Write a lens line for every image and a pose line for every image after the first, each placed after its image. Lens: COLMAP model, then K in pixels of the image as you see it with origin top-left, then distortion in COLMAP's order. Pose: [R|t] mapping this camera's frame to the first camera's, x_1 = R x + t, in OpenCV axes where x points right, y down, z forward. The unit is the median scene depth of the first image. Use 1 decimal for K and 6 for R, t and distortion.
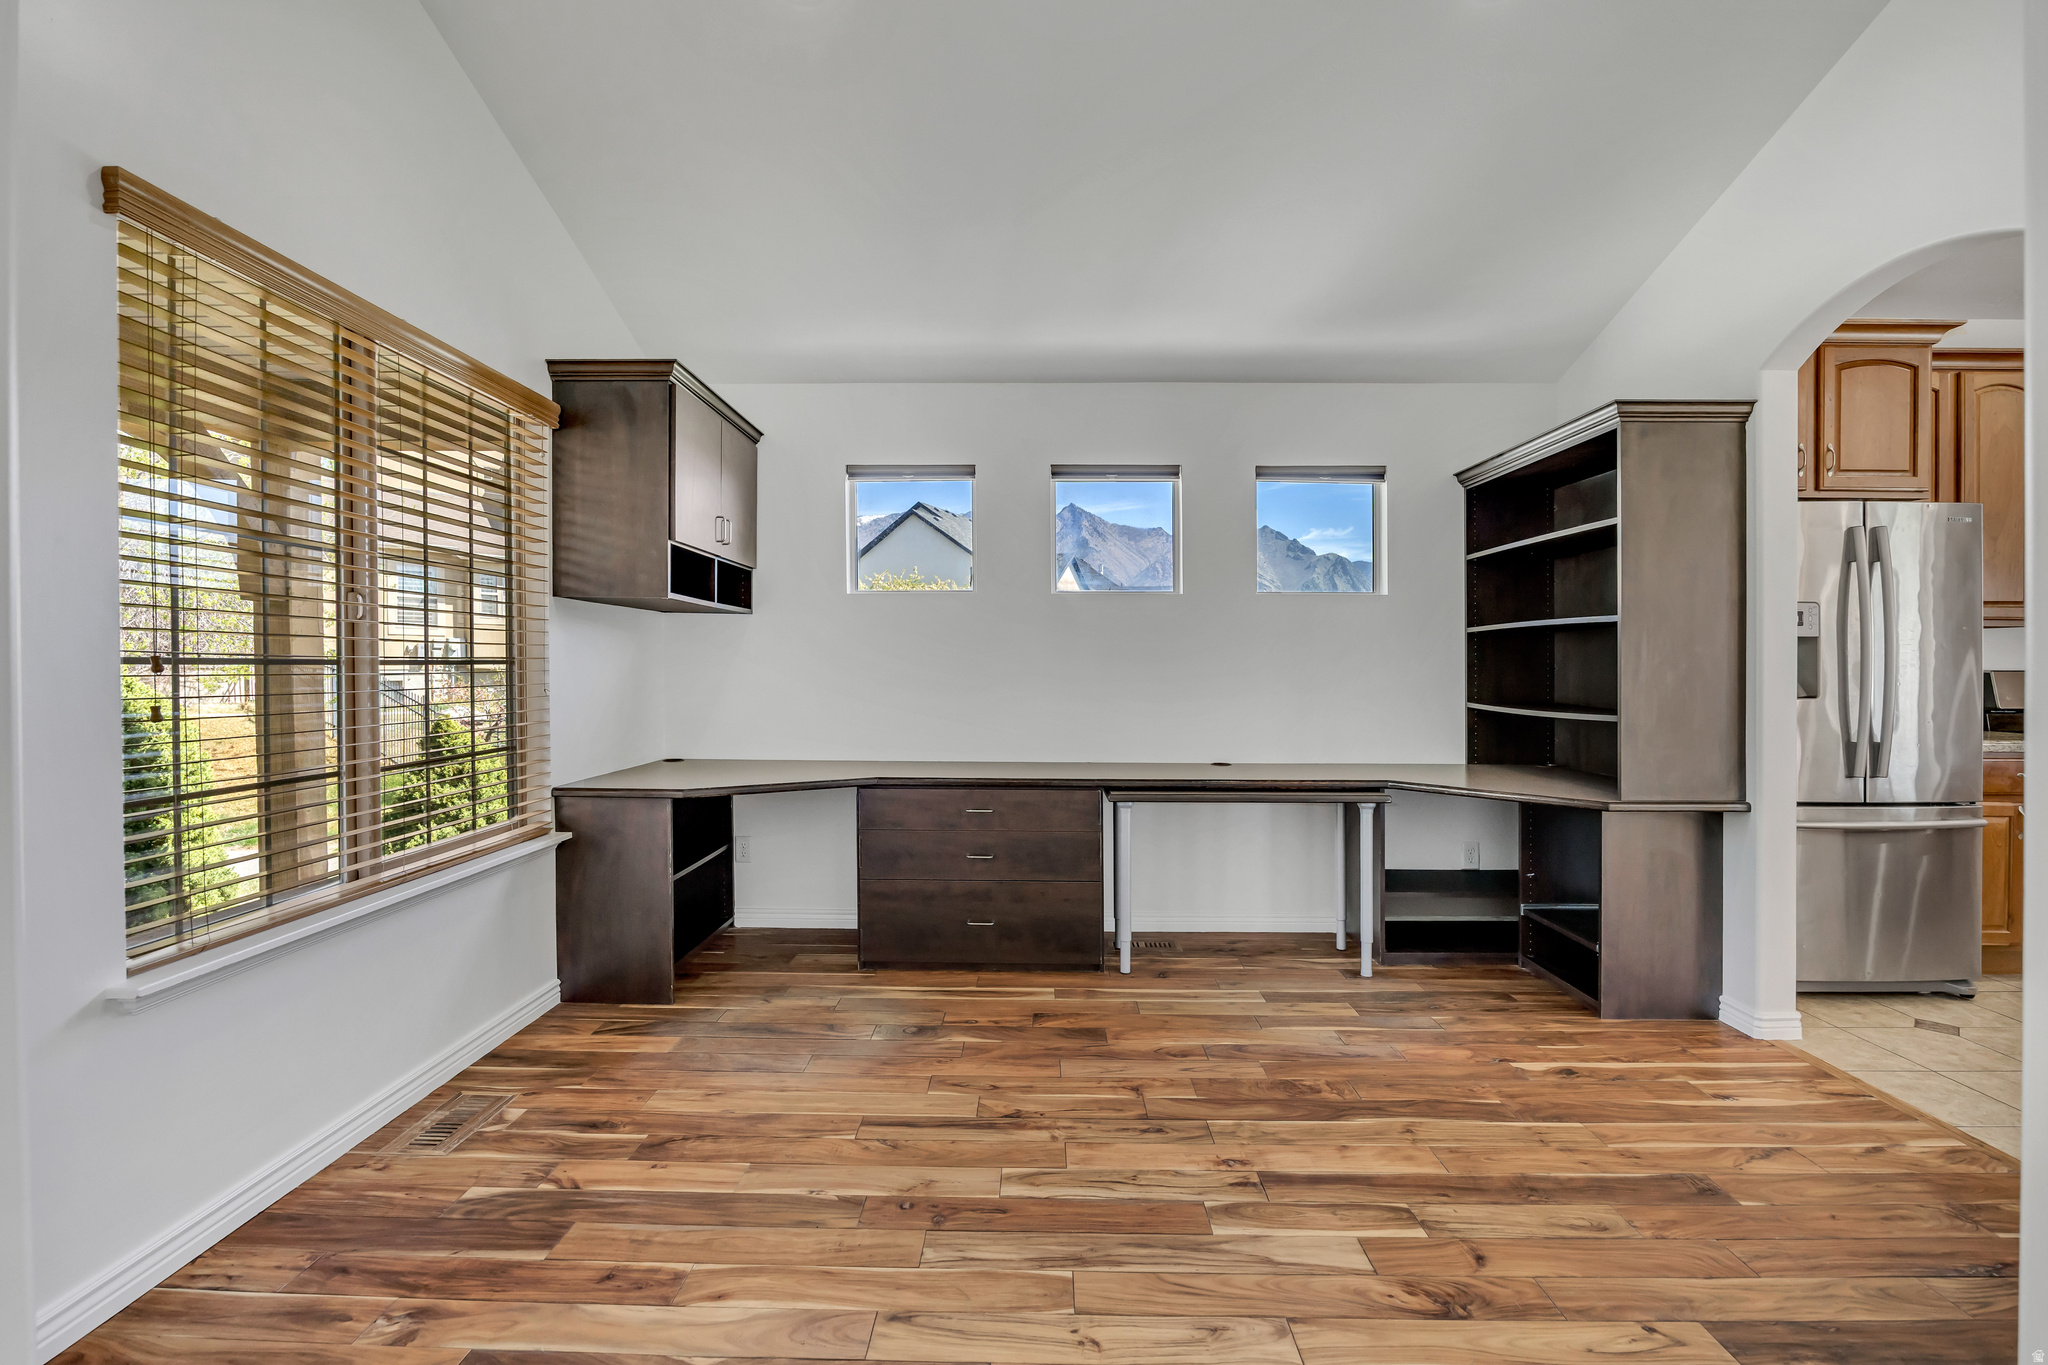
lens RADIAL K [[928.9, 0, 1020.6], [0, 928.9, 670.0], [0, 0, 1]] dist [-0.013801, 0.000736]
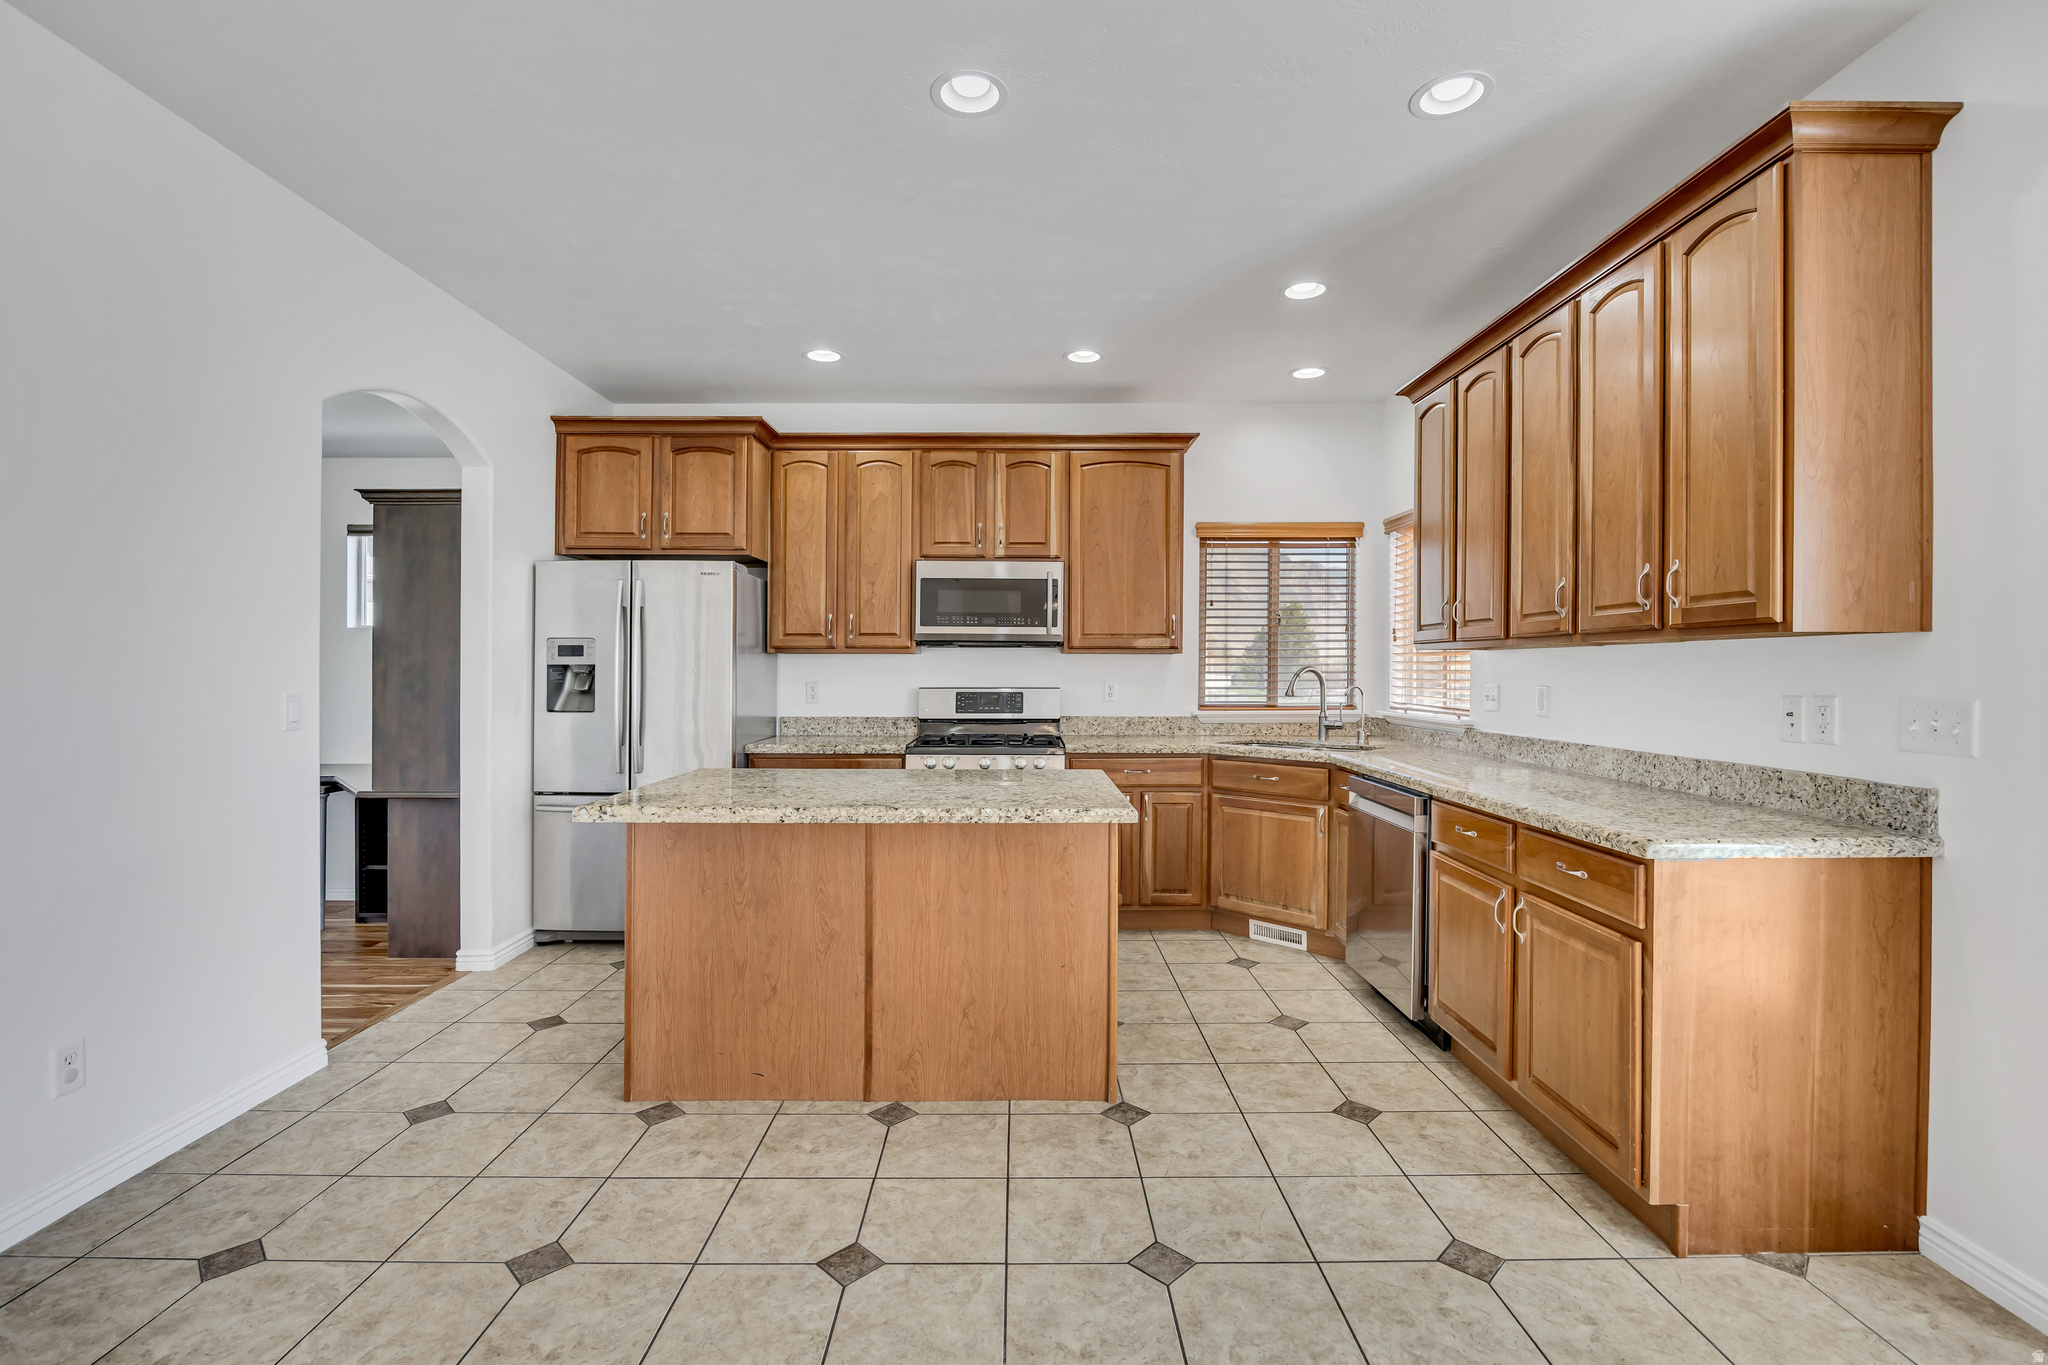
lens RADIAL K [[928.9, 0, 1020.1], [0, 928.9, 668.0], [0, 0, 1]] dist [-0.013801, 0.000736]
pose [[0.999795, 0.002211, 0.020111, 1.925222], [-0.002038, 0.999961, -0.008590, -0.028281], [-0.020129, 0.008547, 0.999761, -0.417475]]
